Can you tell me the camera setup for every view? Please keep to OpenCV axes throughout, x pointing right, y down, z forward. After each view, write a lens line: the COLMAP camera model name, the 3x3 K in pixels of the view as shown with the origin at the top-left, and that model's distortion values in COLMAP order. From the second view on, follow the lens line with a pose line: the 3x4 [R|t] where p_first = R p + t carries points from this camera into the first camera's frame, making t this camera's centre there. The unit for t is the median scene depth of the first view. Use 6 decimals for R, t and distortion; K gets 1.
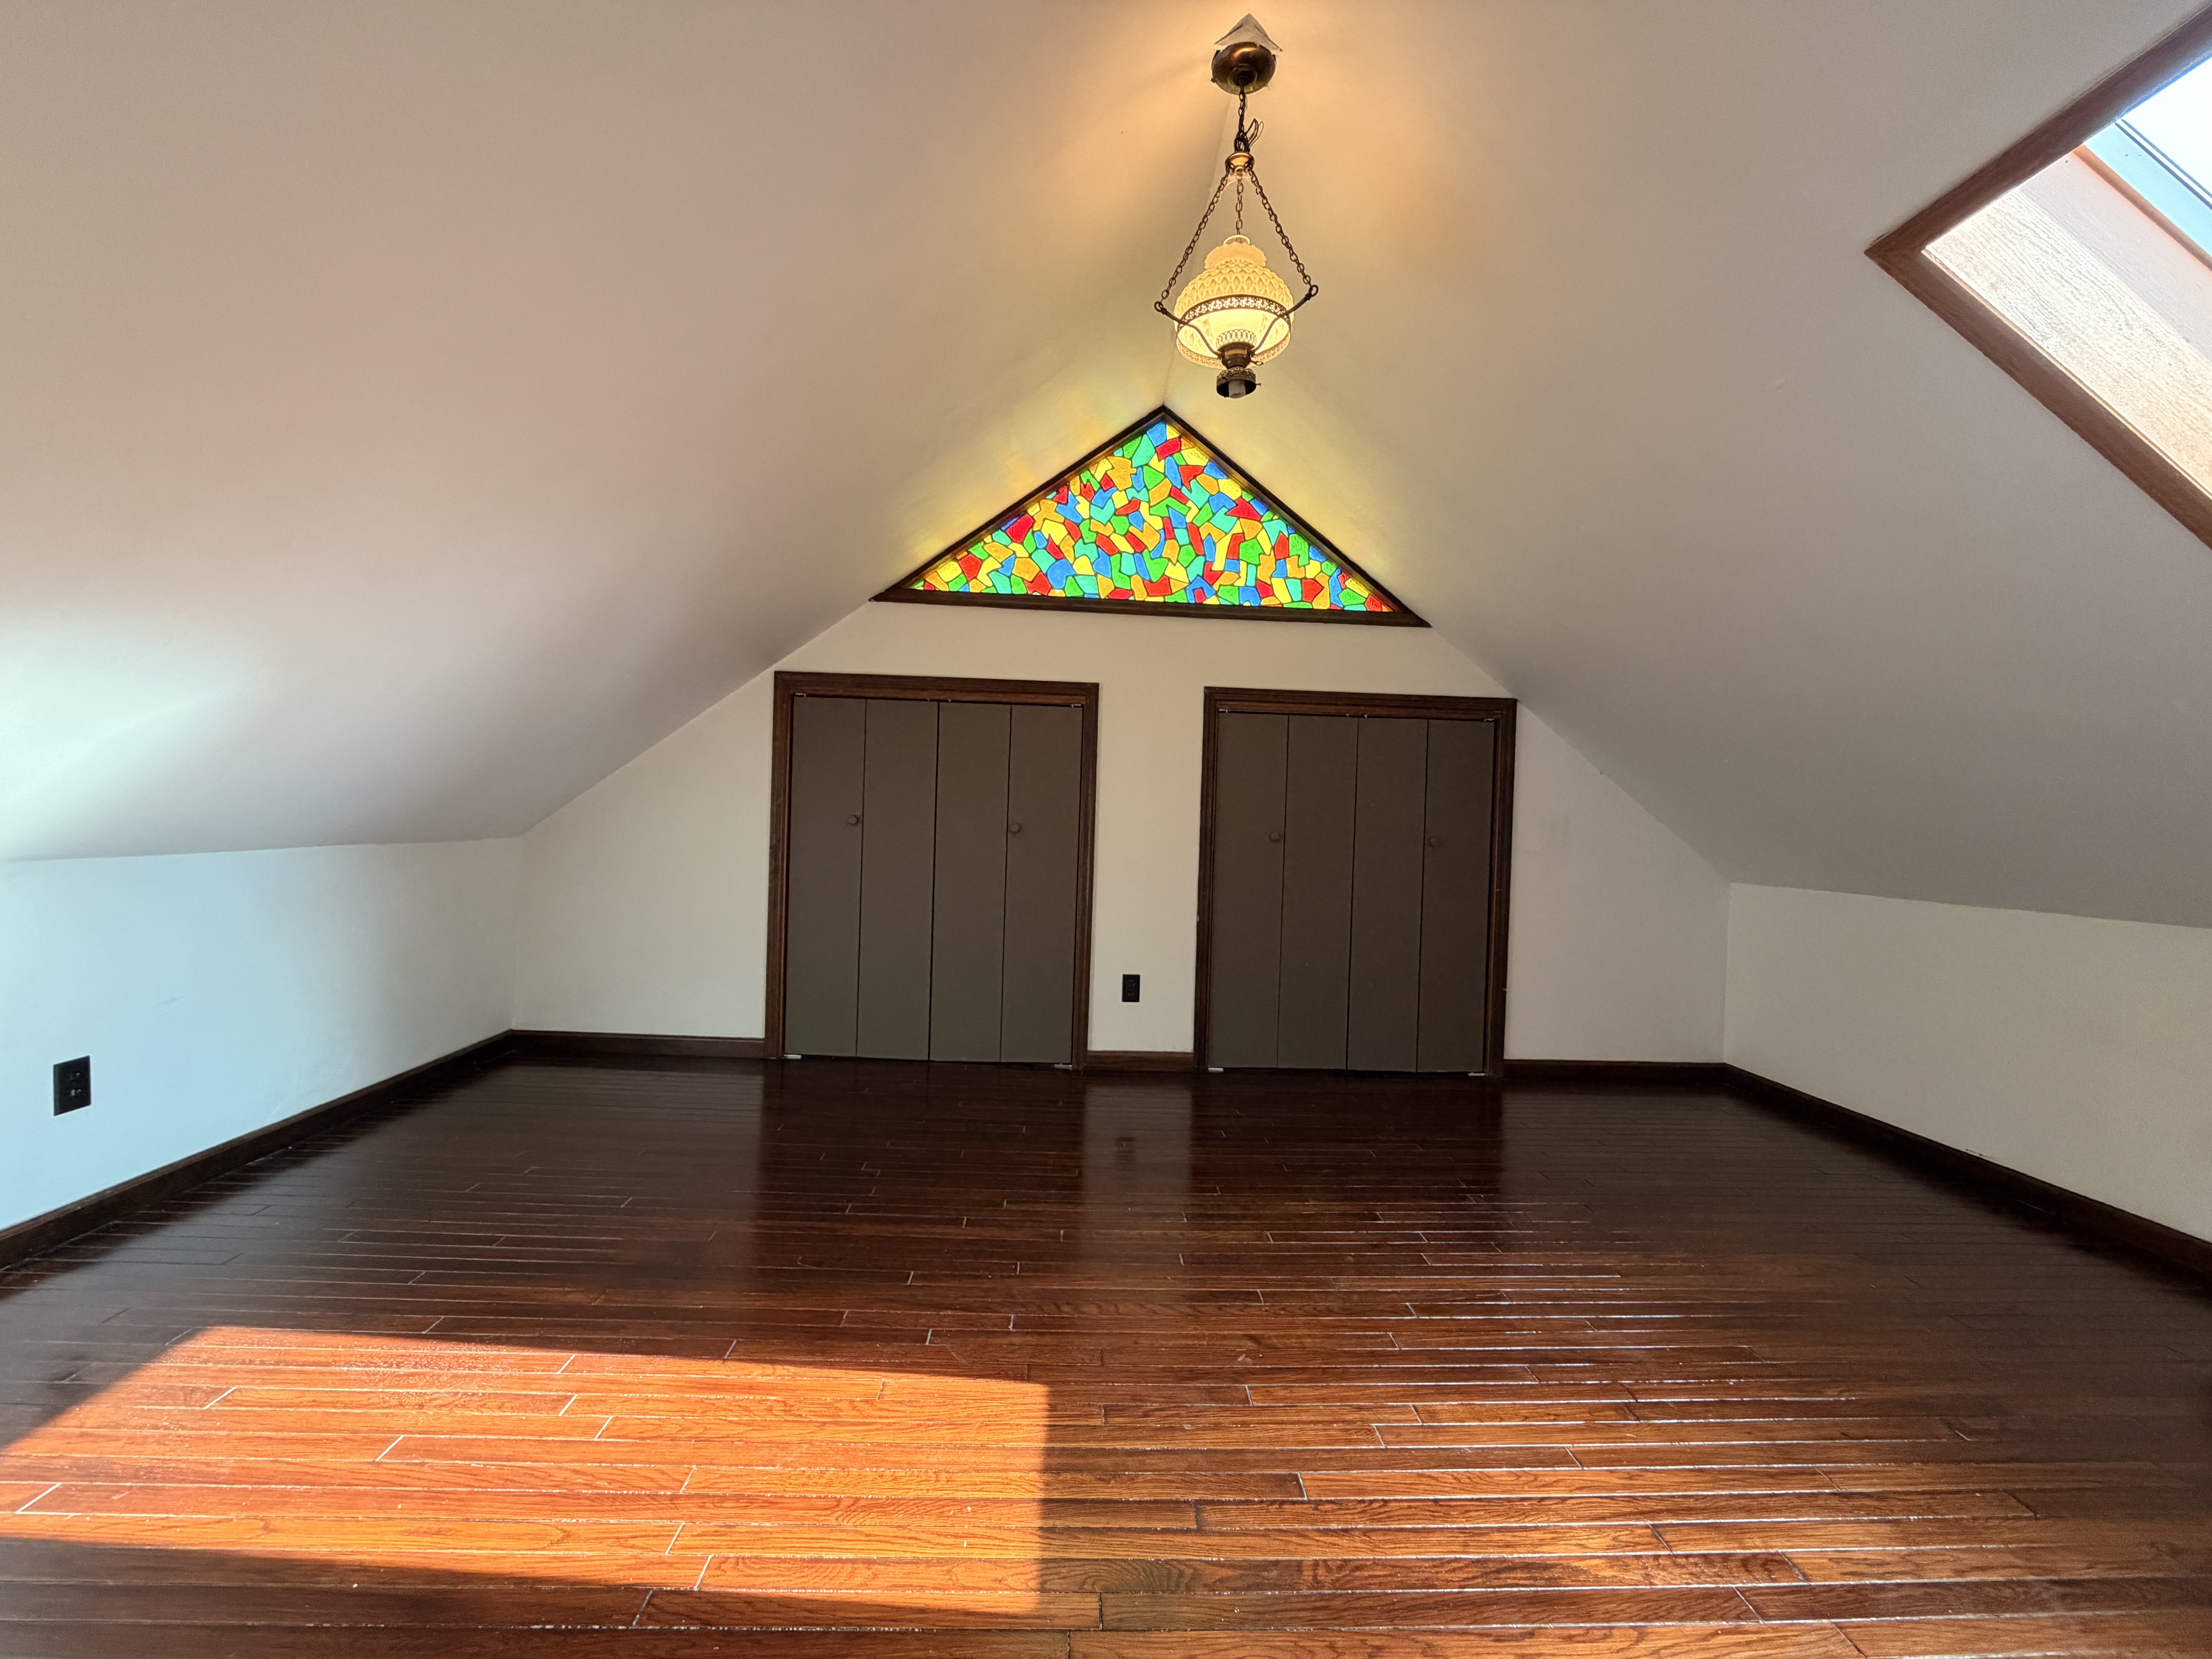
lens RADIAL K [[881.5, 0, 1101.7], [0, 881.5, 833.4], [0, 0, 1]] dist [-0.000675, -0.000216]
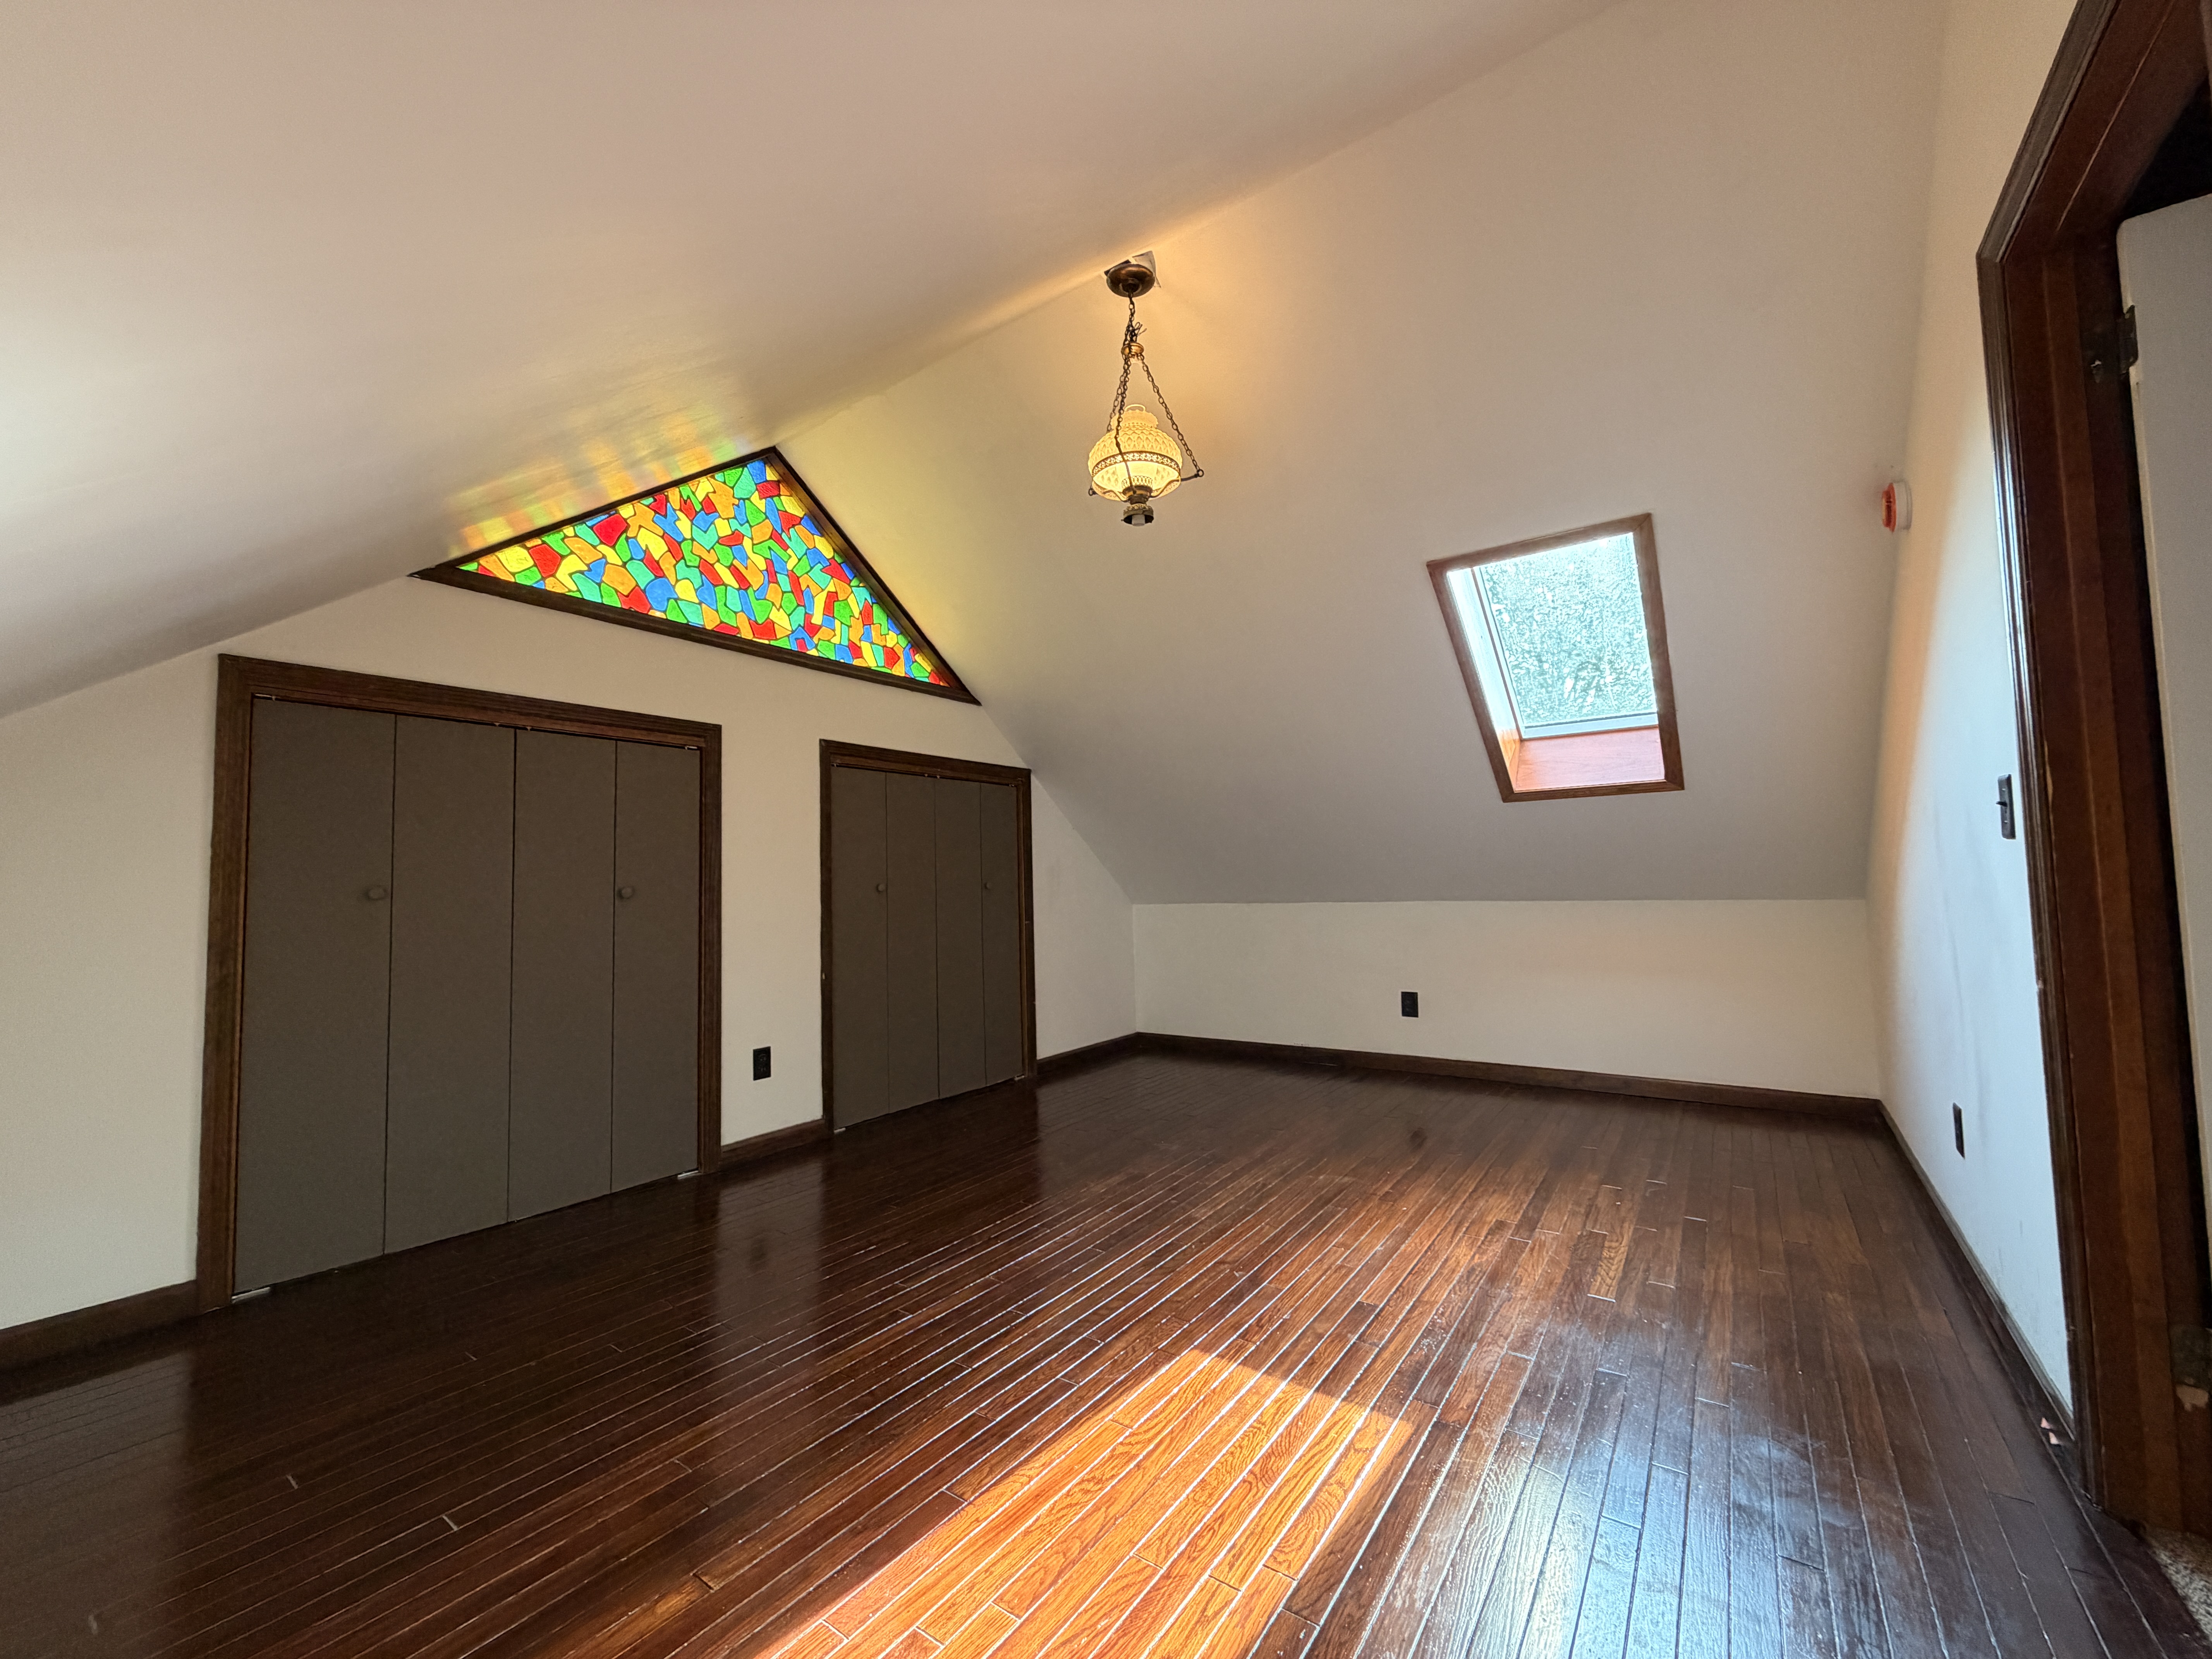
lens RADIAL K [[881.5, 0, 1101.7], [0, 881.5, 833.4], [0, 0, 1]] dist [-0.000675, -0.000216]
pose [[0.613713, 0.000419, 0.789529, -0.461186], [0.059373, 0.997144, -0.046680, 0.003575], [-0.787294, 0.075524, 0.611935, 0.154729]]
